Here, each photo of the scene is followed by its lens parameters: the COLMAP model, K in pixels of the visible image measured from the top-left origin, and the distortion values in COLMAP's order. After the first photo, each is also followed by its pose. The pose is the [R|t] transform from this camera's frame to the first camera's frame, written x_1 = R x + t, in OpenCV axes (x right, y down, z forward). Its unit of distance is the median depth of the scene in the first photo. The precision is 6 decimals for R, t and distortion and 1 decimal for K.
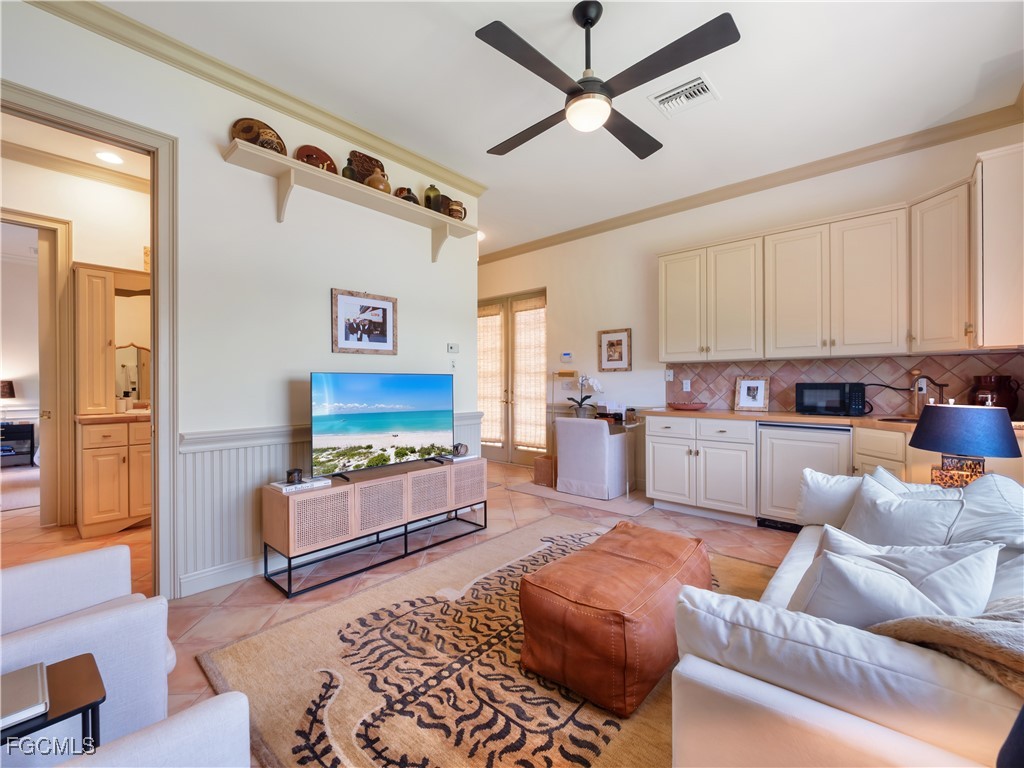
lens RADIAL K [[441.7, 0, 513.3], [0, 441.7, 382.4], [0, 0, 1]] dist [0.008315, -0.000998]
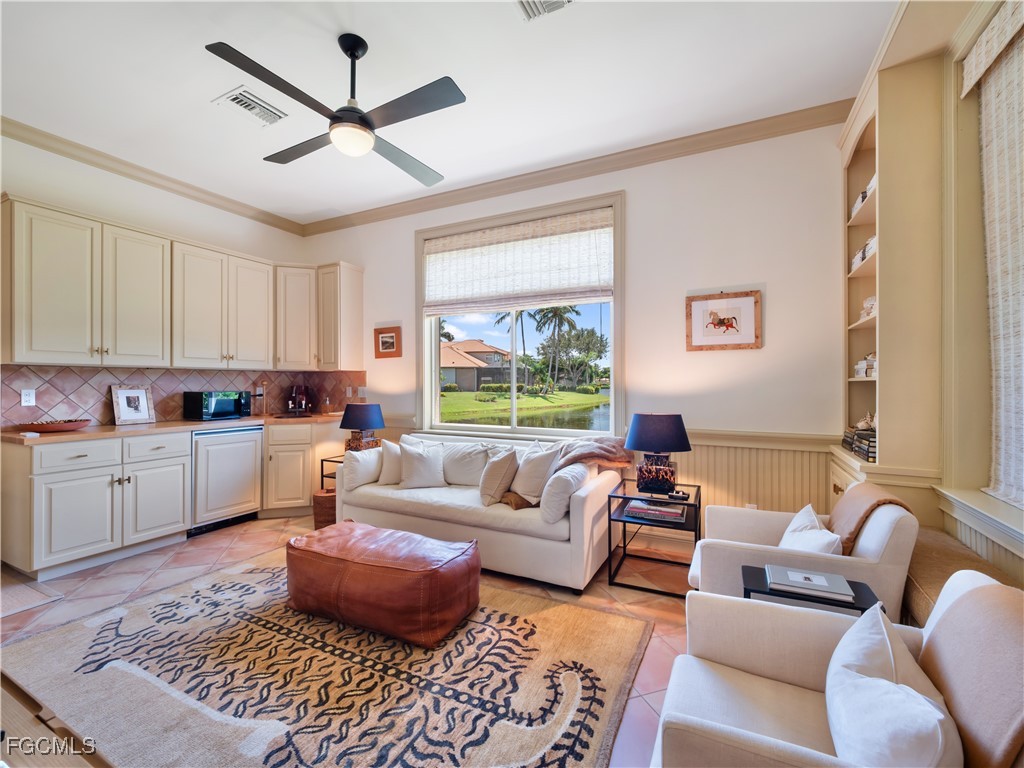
lens RADIAL K [[441.7, 0, 502.4], [0, 441.7, 382.5], [0, 0, 1]] dist [0.008315, -0.000998]
pose [[-0.235947, 0.004896, 0.971754, -0.728692], [0.001708, 0.999988, -0.004623, -0.019481], [-0.971764, 0.000569, -0.235952, 0.710551]]
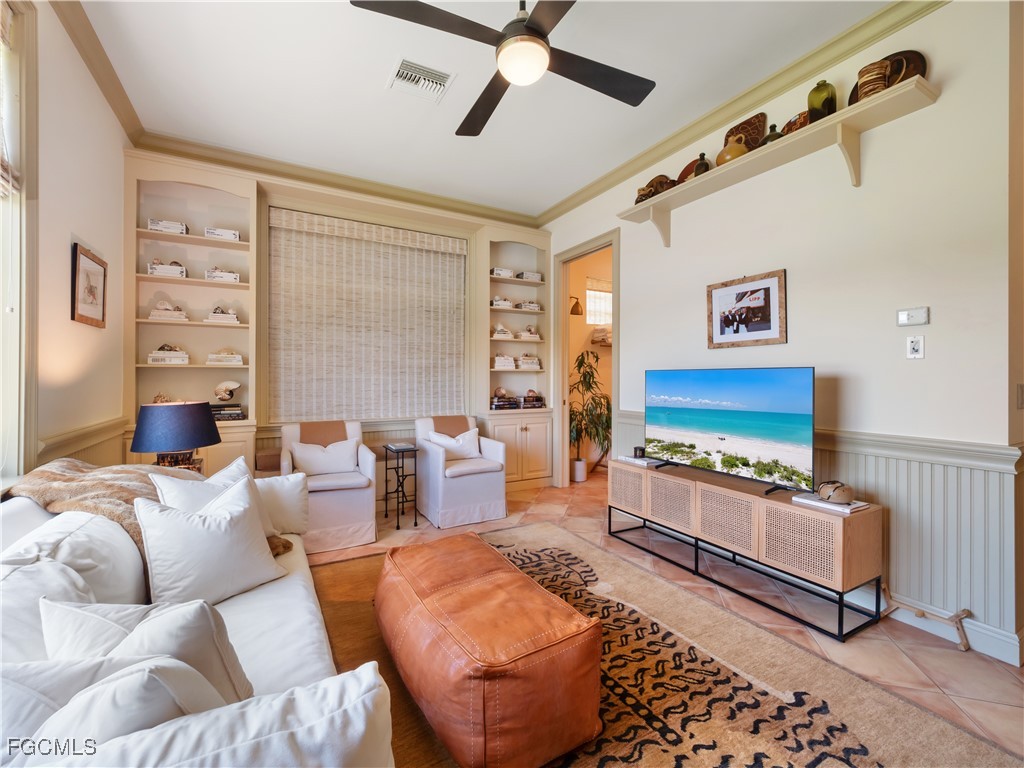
lens RADIAL K [[441.7, 0, 506.1], [0, 441.7, 379.3], [0, 0, 1]] dist [0.008315, -0.000998]
pose [[-0.344077, 0.002954, -0.938937, 0.756386], [-0.008238, 0.999947, 0.006165, -0.000806], [0.938905, 0.009857, -0.344035, 0.988528]]
